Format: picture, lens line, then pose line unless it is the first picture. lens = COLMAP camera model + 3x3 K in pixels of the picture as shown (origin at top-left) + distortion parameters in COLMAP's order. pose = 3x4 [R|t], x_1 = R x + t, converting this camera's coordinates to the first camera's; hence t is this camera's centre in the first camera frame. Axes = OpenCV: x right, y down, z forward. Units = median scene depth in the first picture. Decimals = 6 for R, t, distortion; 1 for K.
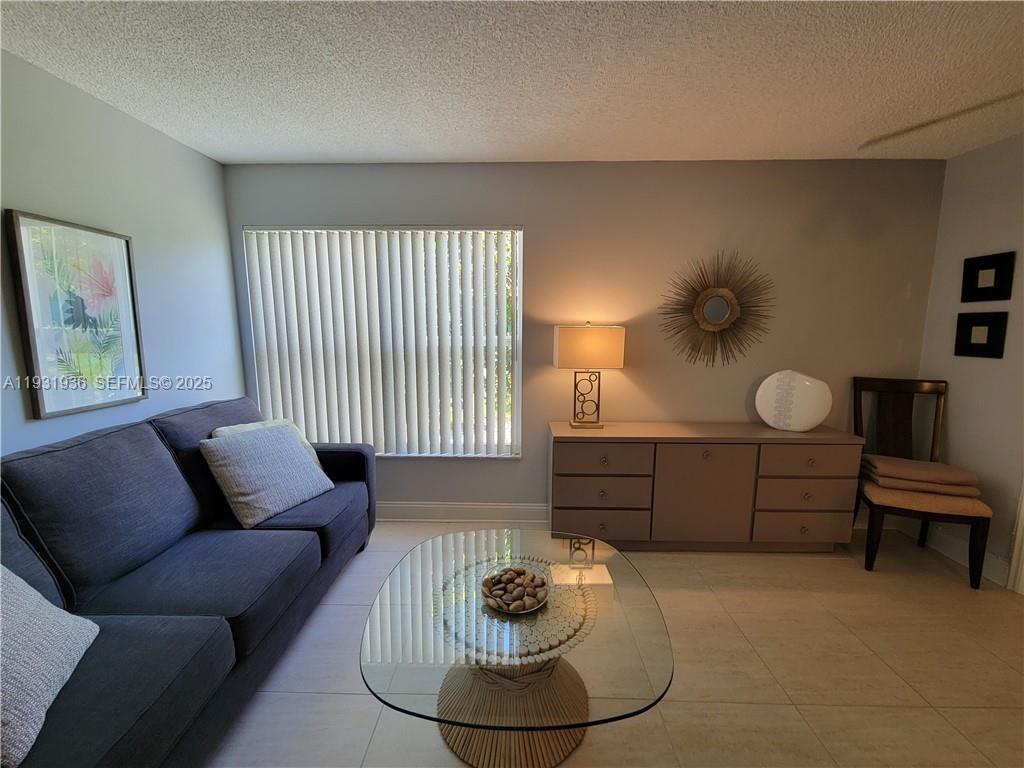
lens RADIAL K [[420.6, 0, 509.2], [0, 420.6, 383.1], [0, 0, 1]] dist [0.007476, -0.005417]
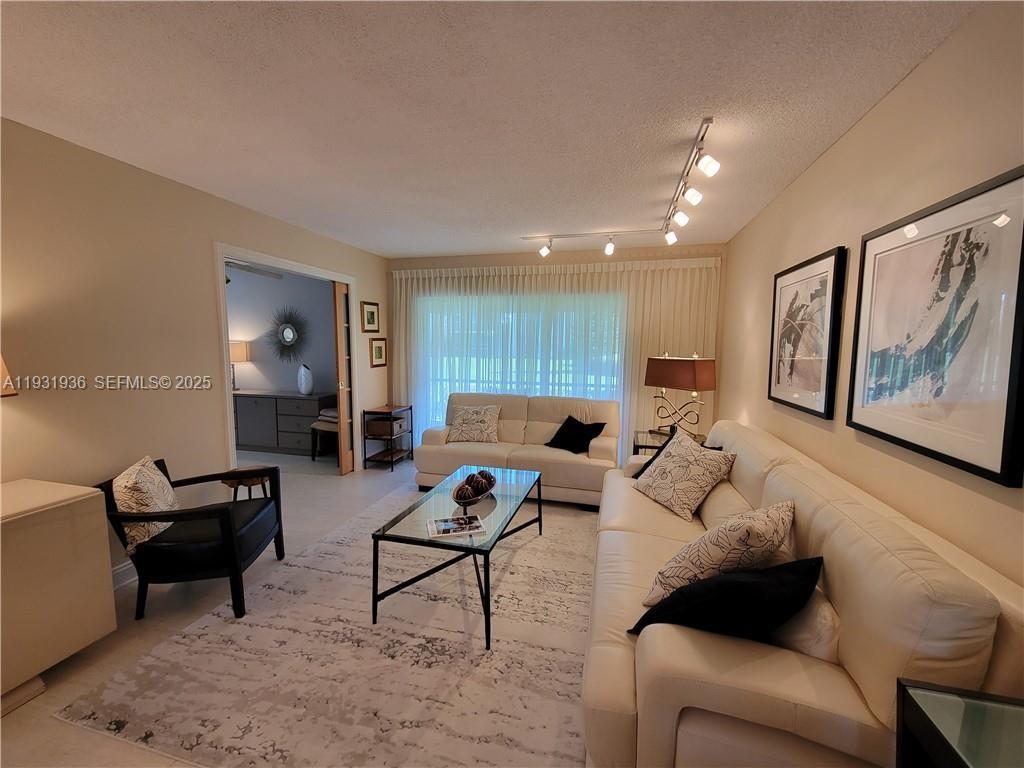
lens RADIAL K [[420.6, 0, 507.9], [0, 420.6, 386.0], [0, 0, 1]] dist [0.007476, -0.005417]
pose [[0.973222, 0.030898, -0.227783, 2.158051], [-0.040621, 0.998447, -0.038122, 0.113682], [0.226251, 0.046354, 0.972965, -0.771170]]
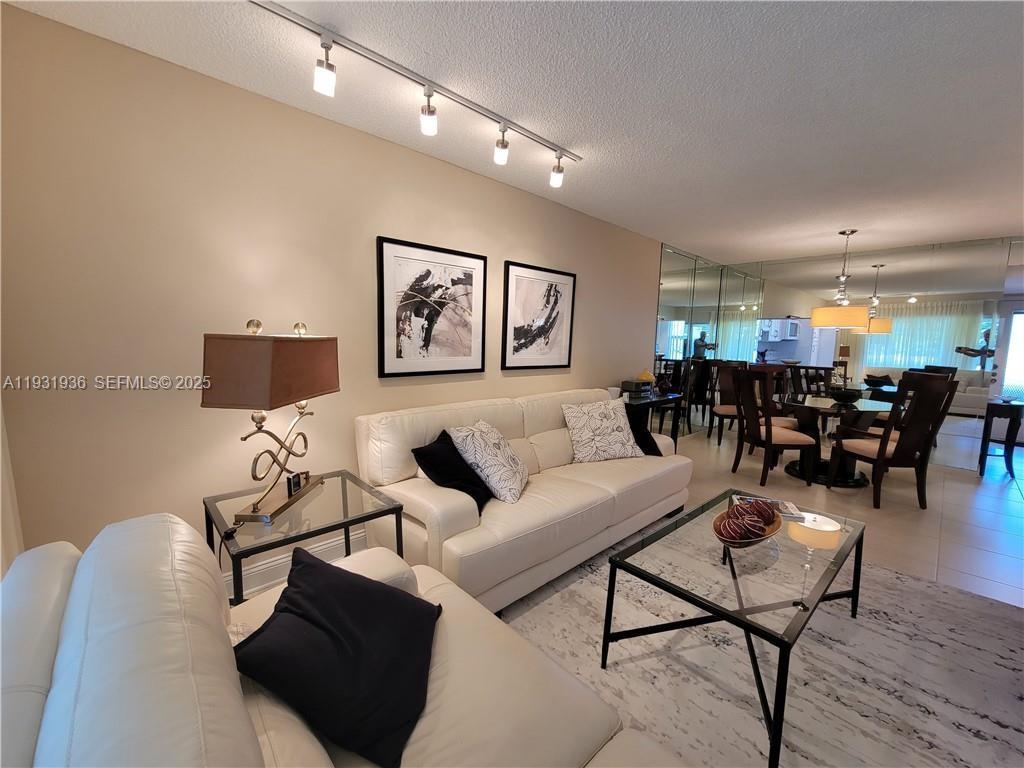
lens RADIAL K [[420.6, 0, 507.1], [0, 420.6, 385.2], [0, 0, 1]] dist [0.007476, -0.005417]
pose [[-0.702750, -0.099483, 0.704447, 1.667192], [0.077087, 0.973697, 0.214409, -0.093810], [-0.707248, 0.204979, -0.676597, 0.924355]]
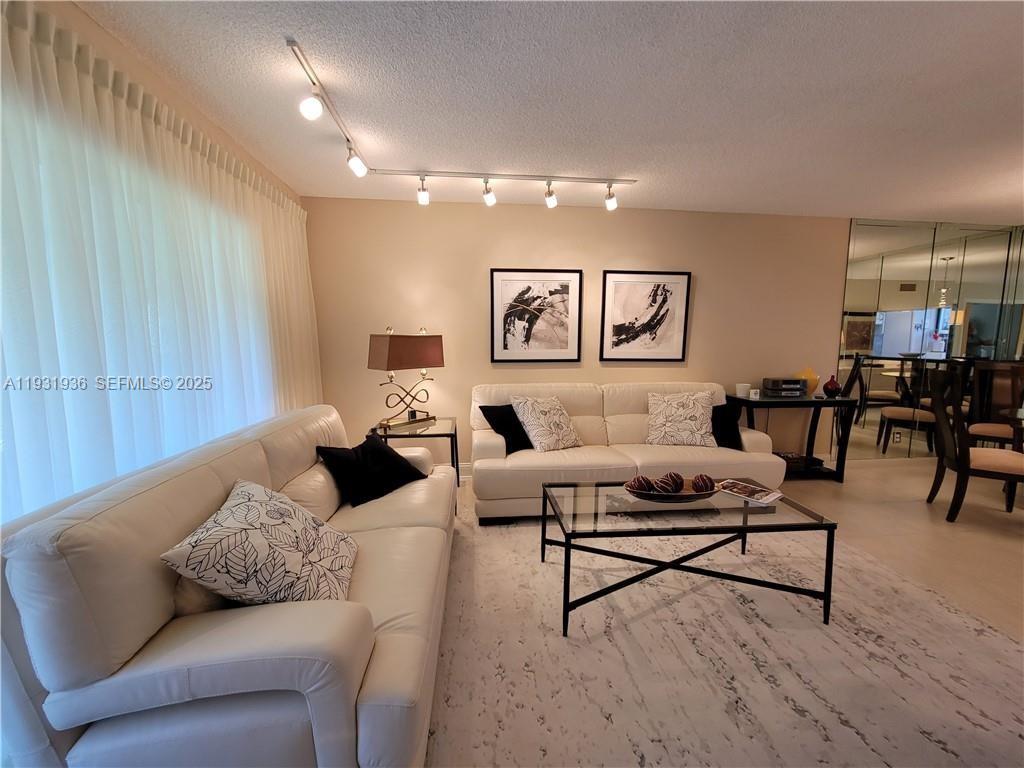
lens RADIAL K [[420.6, 0, 508.2], [0, 420.6, 385.1], [0, 0, 1]] dist [0.007476, -0.005417]
pose [[-0.126560, -0.118695, 0.984832, 1.106369], [0.138606, 0.980959, 0.136040, -0.036194], [-0.982227, 0.153721, -0.107699, 0.575449]]
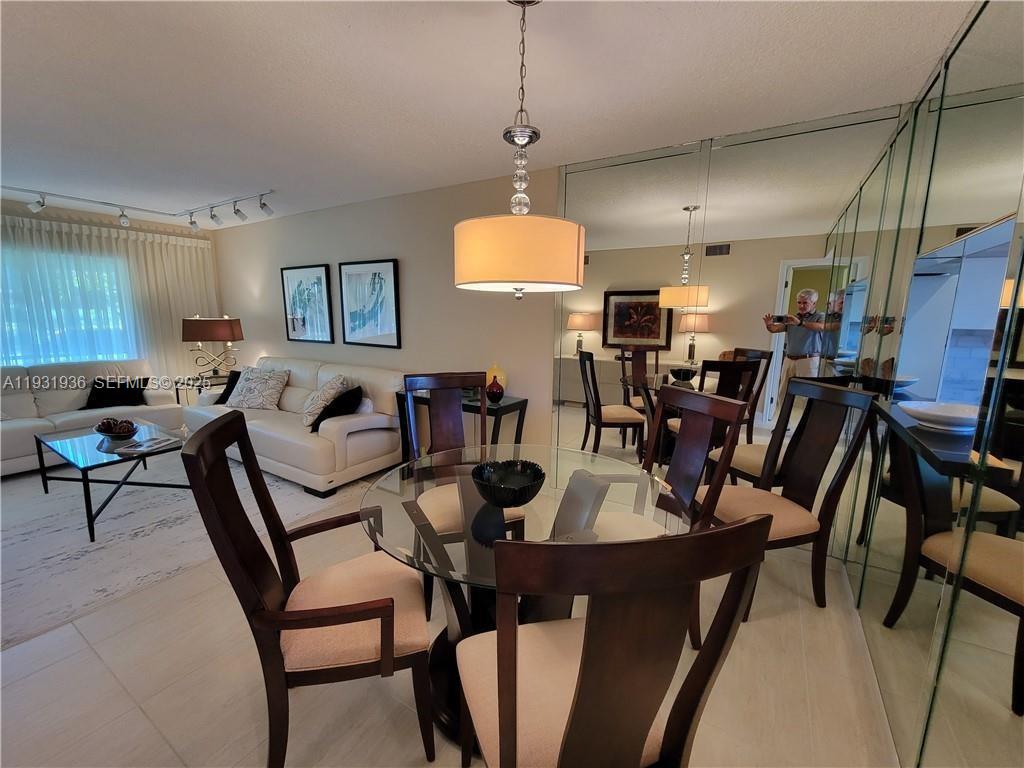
lens RADIAL K [[420.6, 0, 509.8], [0, 420.6, 385.2], [0, 0, 1]] dist [0.007476, -0.005417]
pose [[0.508190, -0.139450, 0.849880, 1.429652], [0.112578, 0.989093, 0.094976, 0.209755], [-0.853855, 0.047412, 0.518347, -1.382148]]
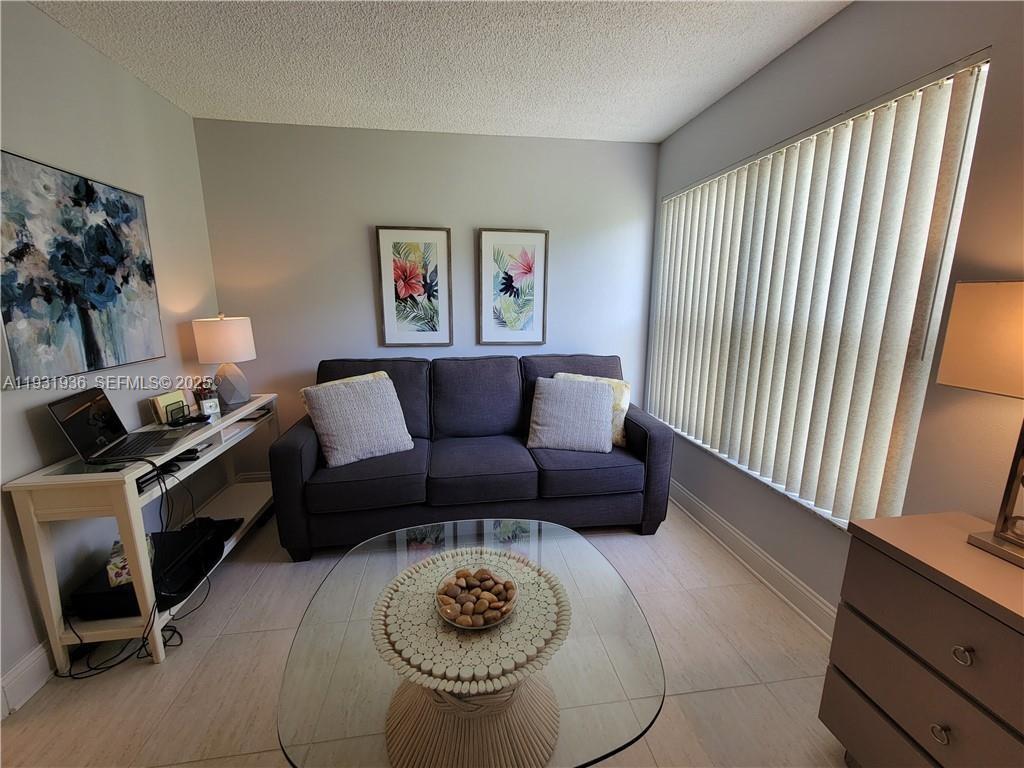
lens RADIAL K [[420.6, 0, 506.2], [0, 420.6, 386.0], [0, 0, 1]] dist [0.007476, -0.005417]
pose [[0.163396, 0.196394, -0.966815, 0.458843], [-0.140434, 0.974636, 0.174249, -0.047318], [0.976514, 0.107302, 0.186832, 0.515646]]
